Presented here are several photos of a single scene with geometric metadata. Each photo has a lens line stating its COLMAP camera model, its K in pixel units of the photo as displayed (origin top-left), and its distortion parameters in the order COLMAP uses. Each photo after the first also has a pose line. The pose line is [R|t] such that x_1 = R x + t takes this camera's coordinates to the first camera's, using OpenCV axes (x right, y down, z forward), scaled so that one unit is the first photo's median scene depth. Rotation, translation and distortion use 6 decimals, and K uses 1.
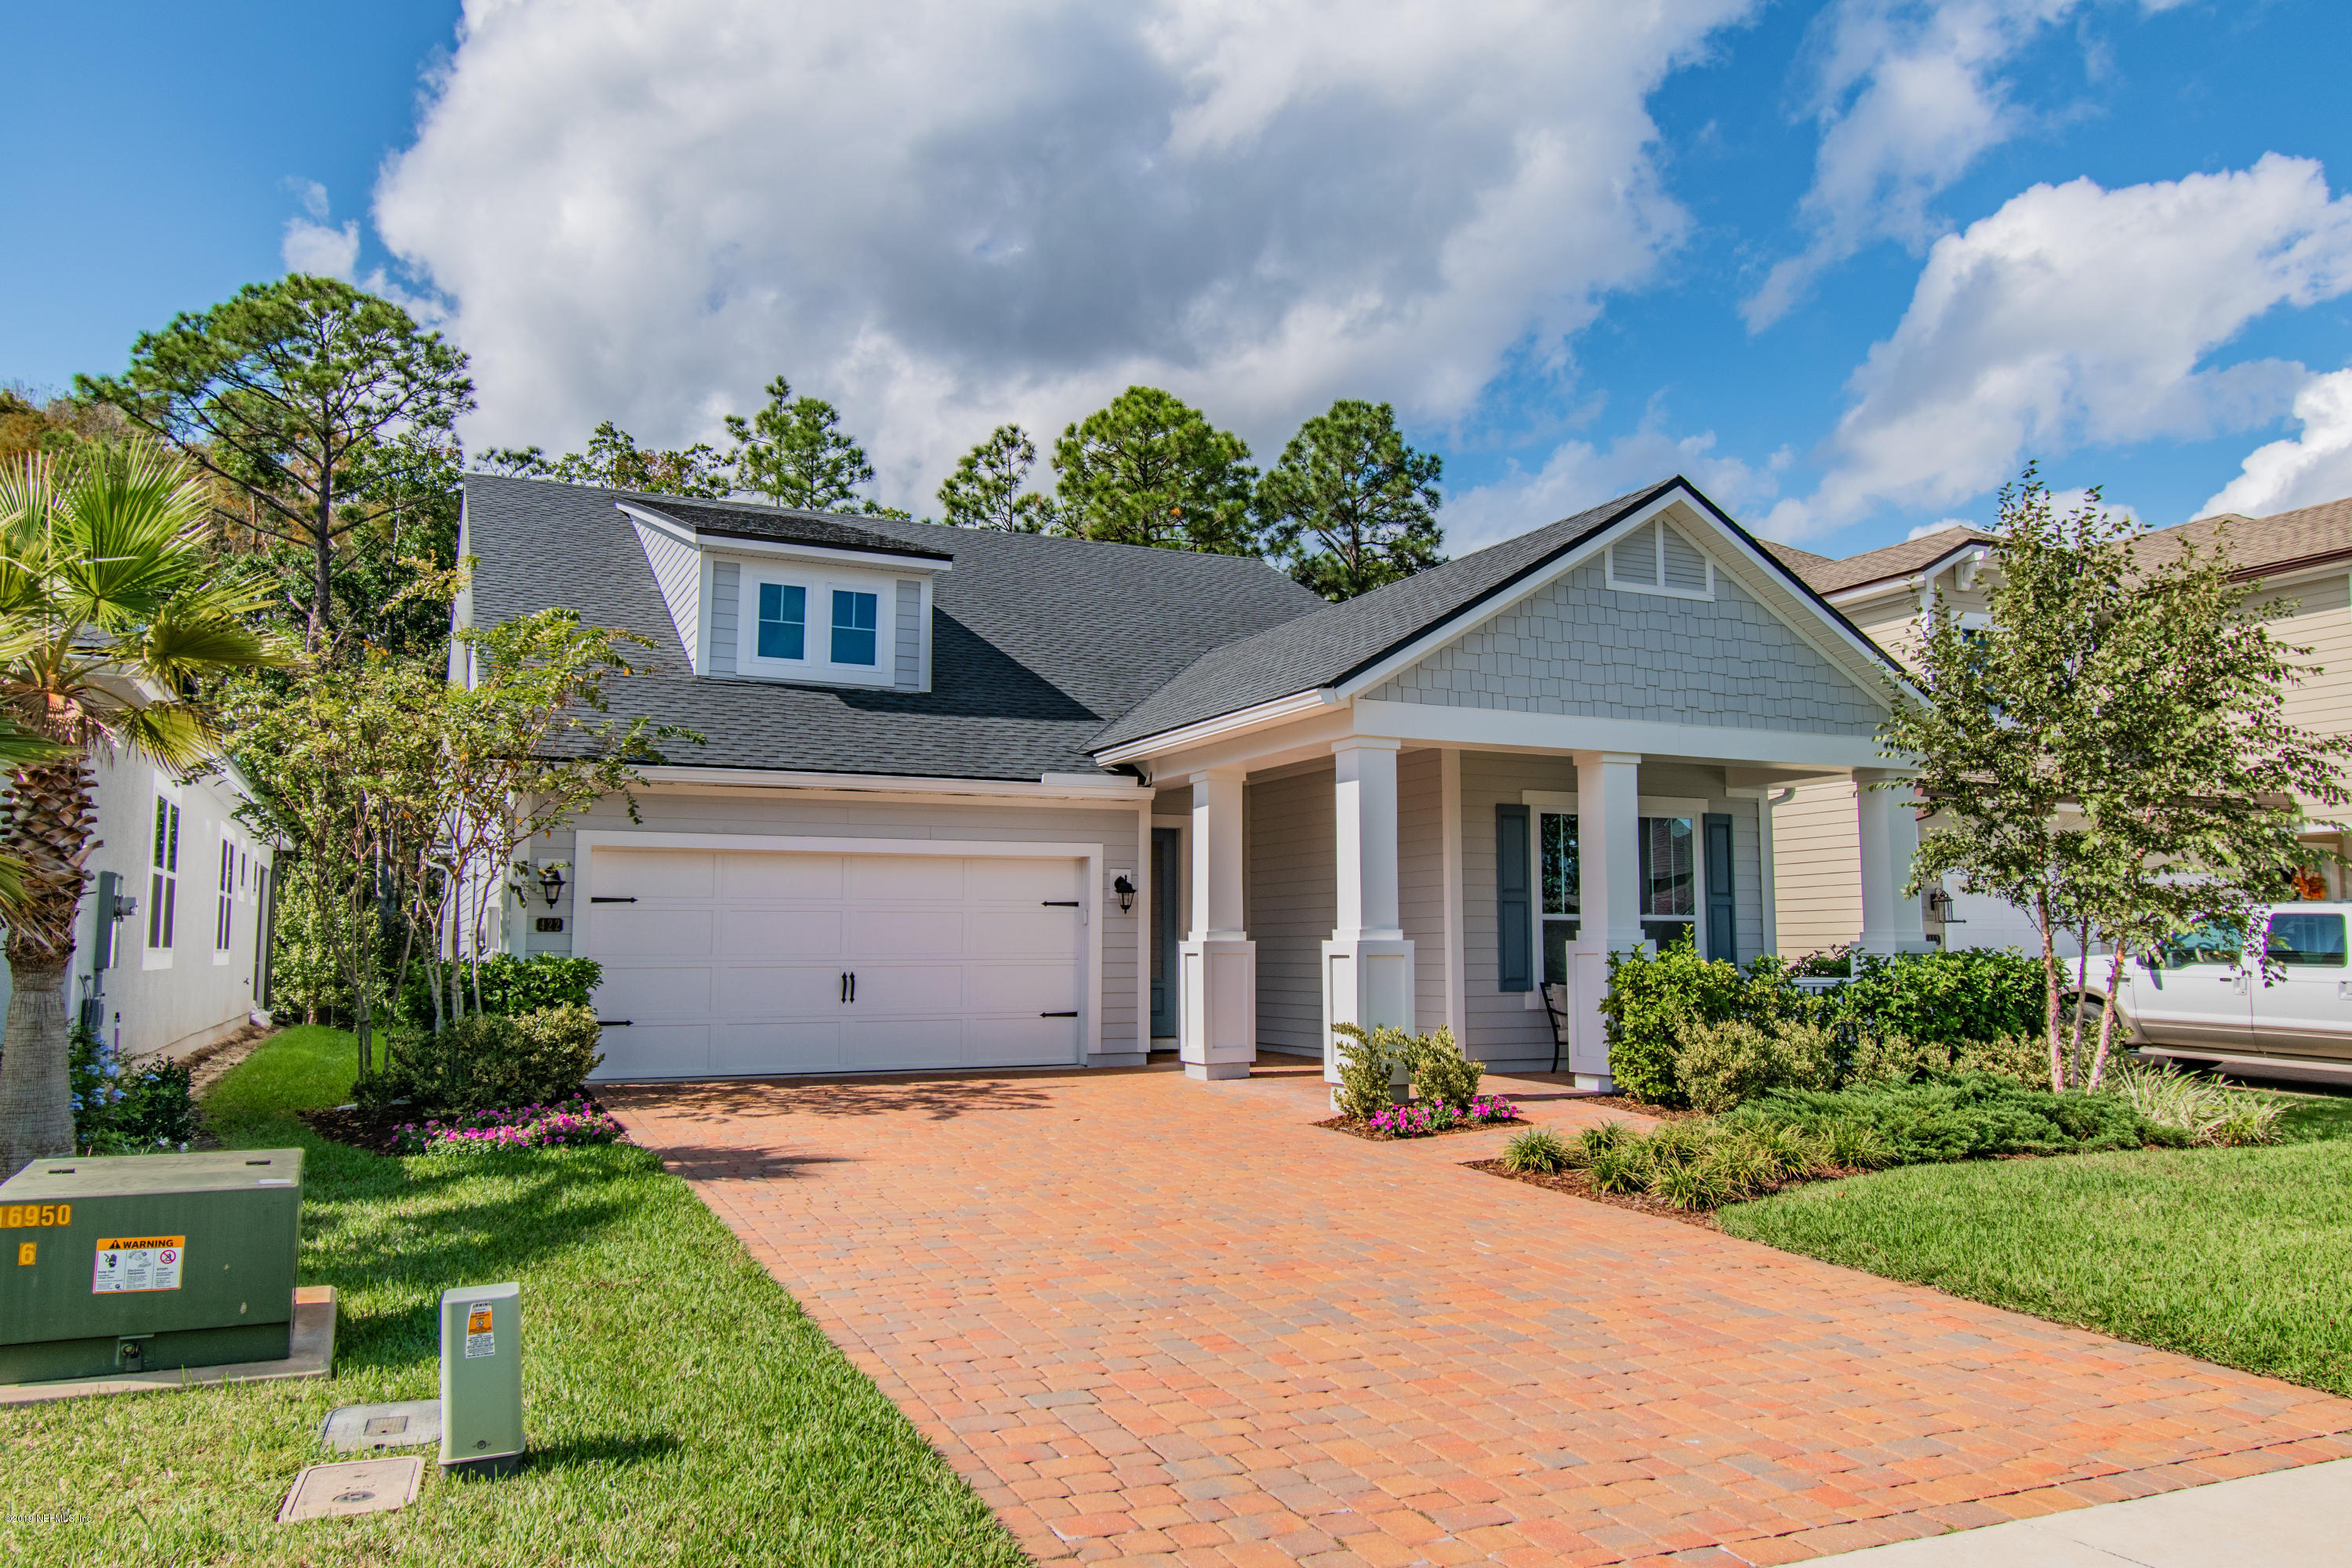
lens RADIAL K [[1661.3, 0, 1176.0], [0, 1661.3, 784.0], [0, 0, 1]] dist [0.008638, 0.001637]
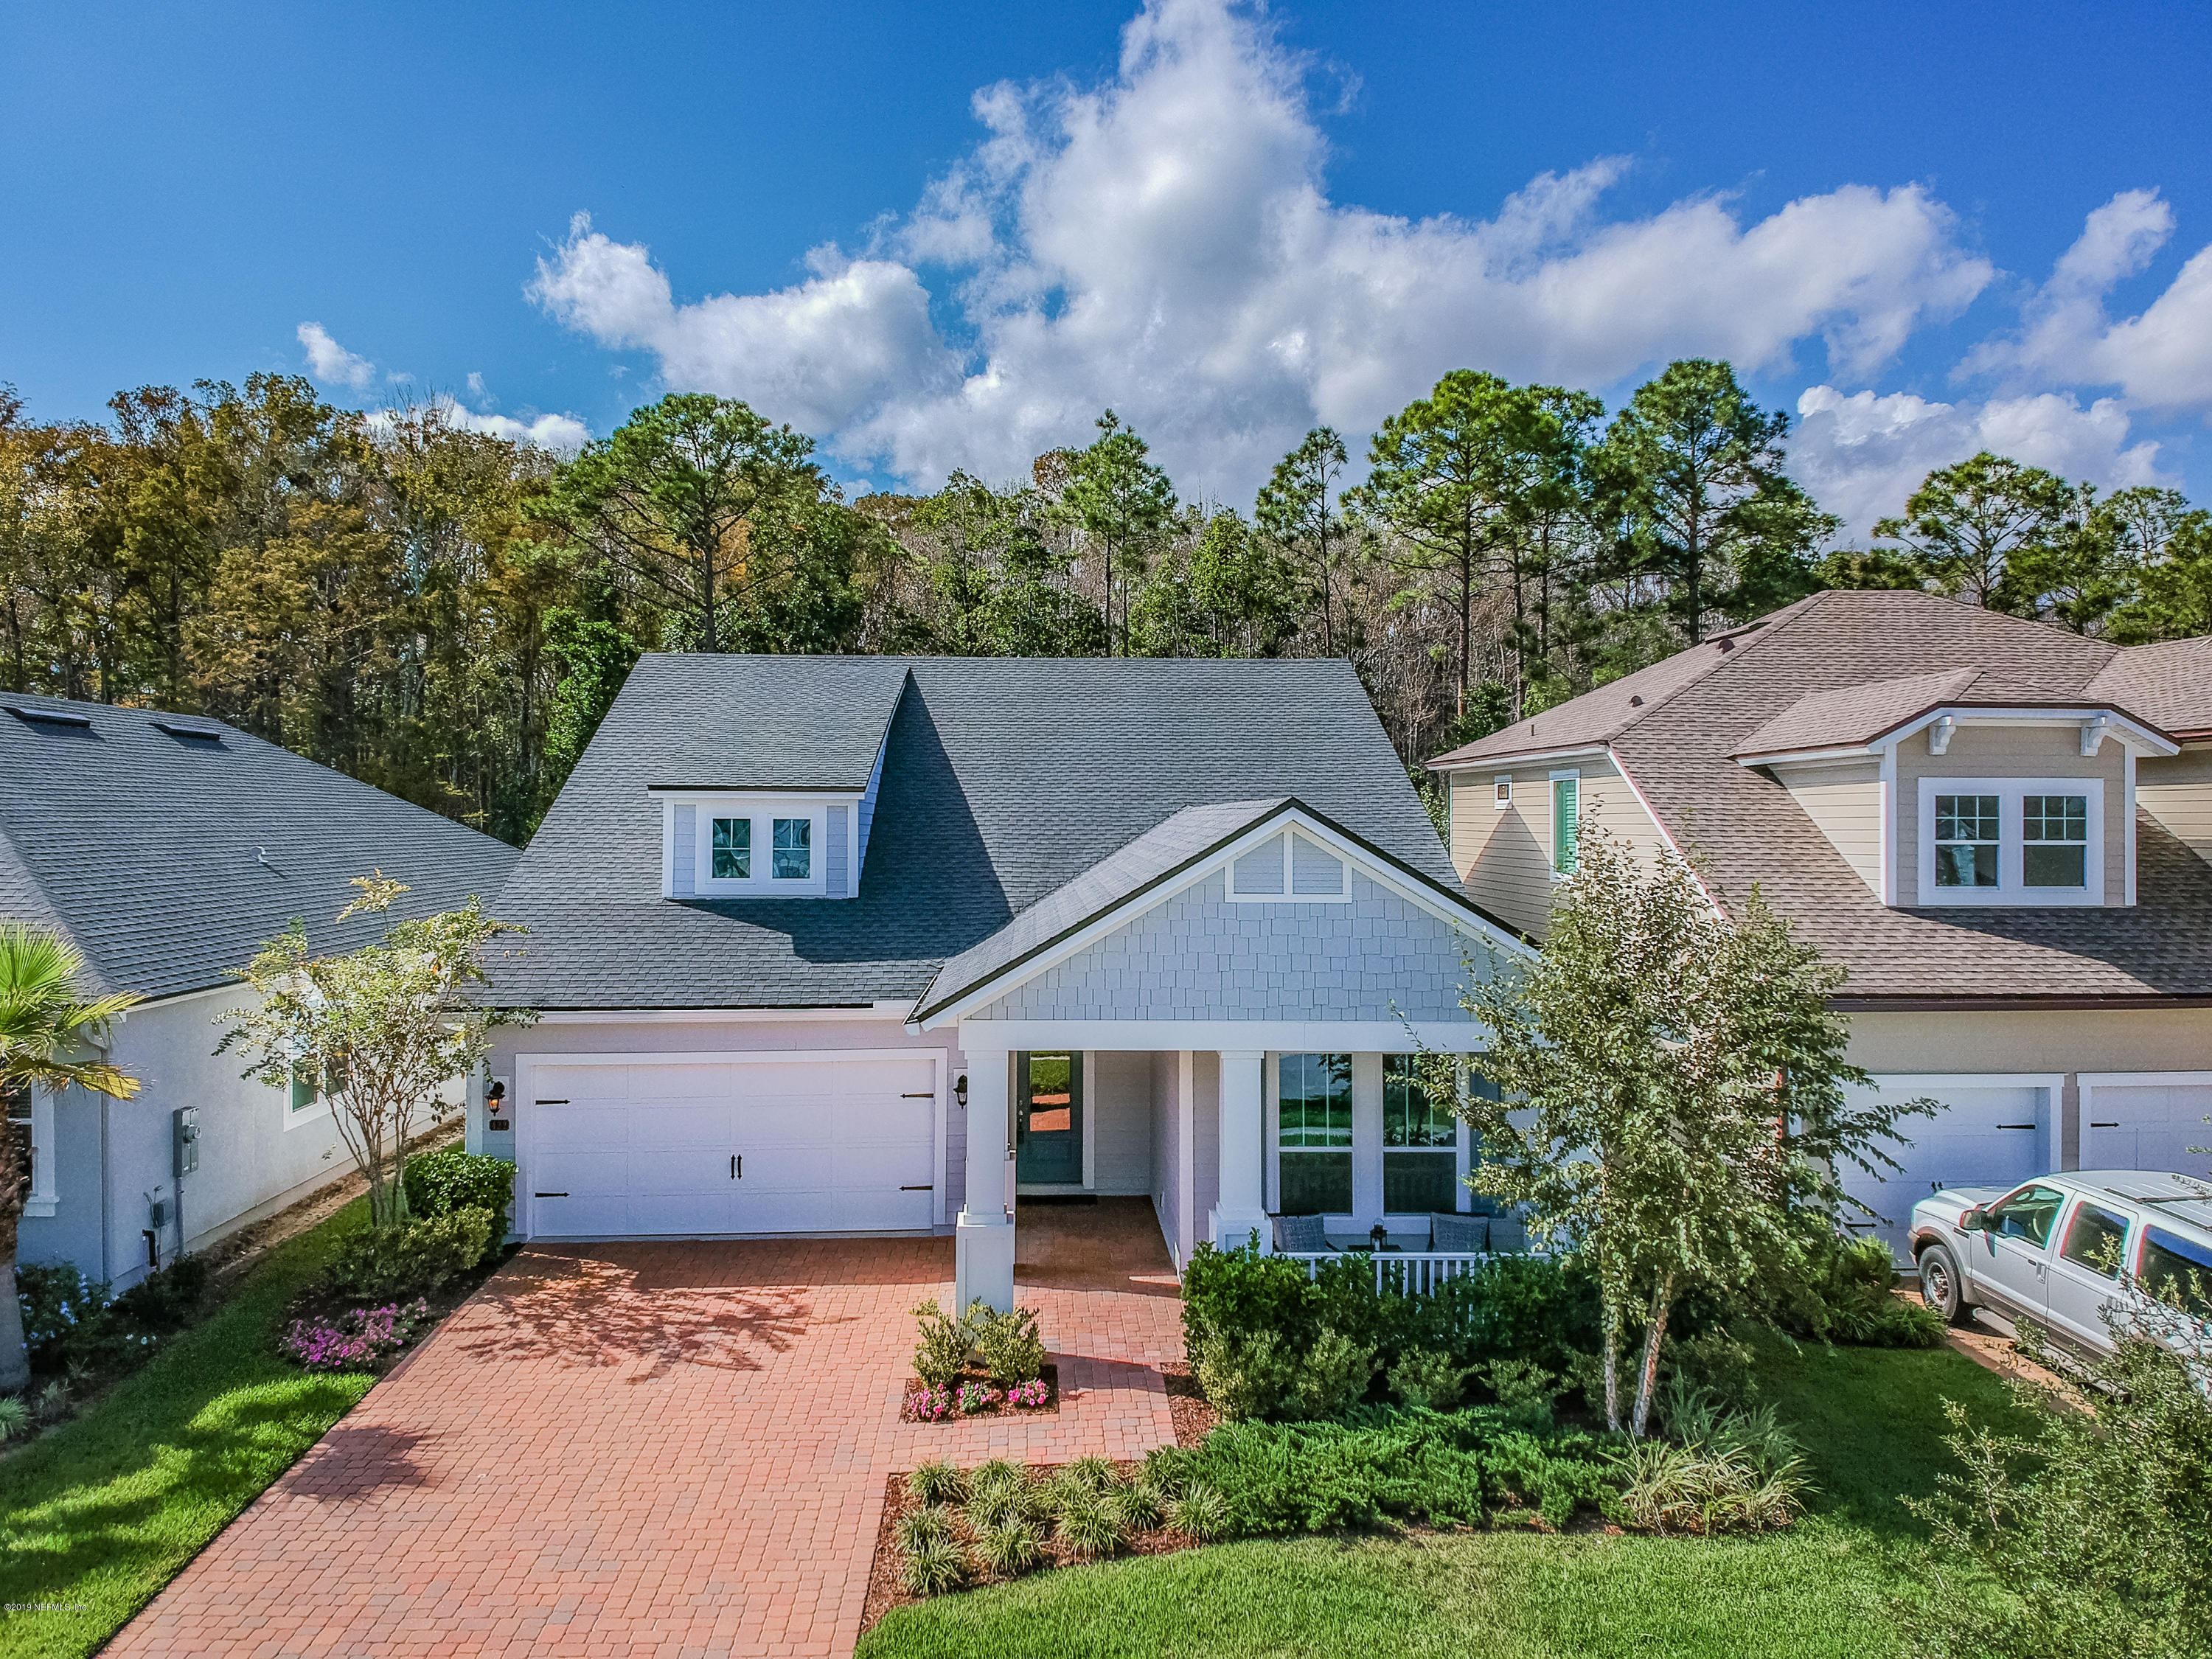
lens RADIAL K [[1579.9, 0, 1106.1], [0, 1579.9, 814.8], [0, 0, 1]] dist [0.157346, -0.305253]
pose [[0.928818, 0.002535, -0.370527, 0.460606], [0.033255, 0.995371, 0.090172, -0.218845], [0.369040, -0.096075, 0.924434, 0.004140]]
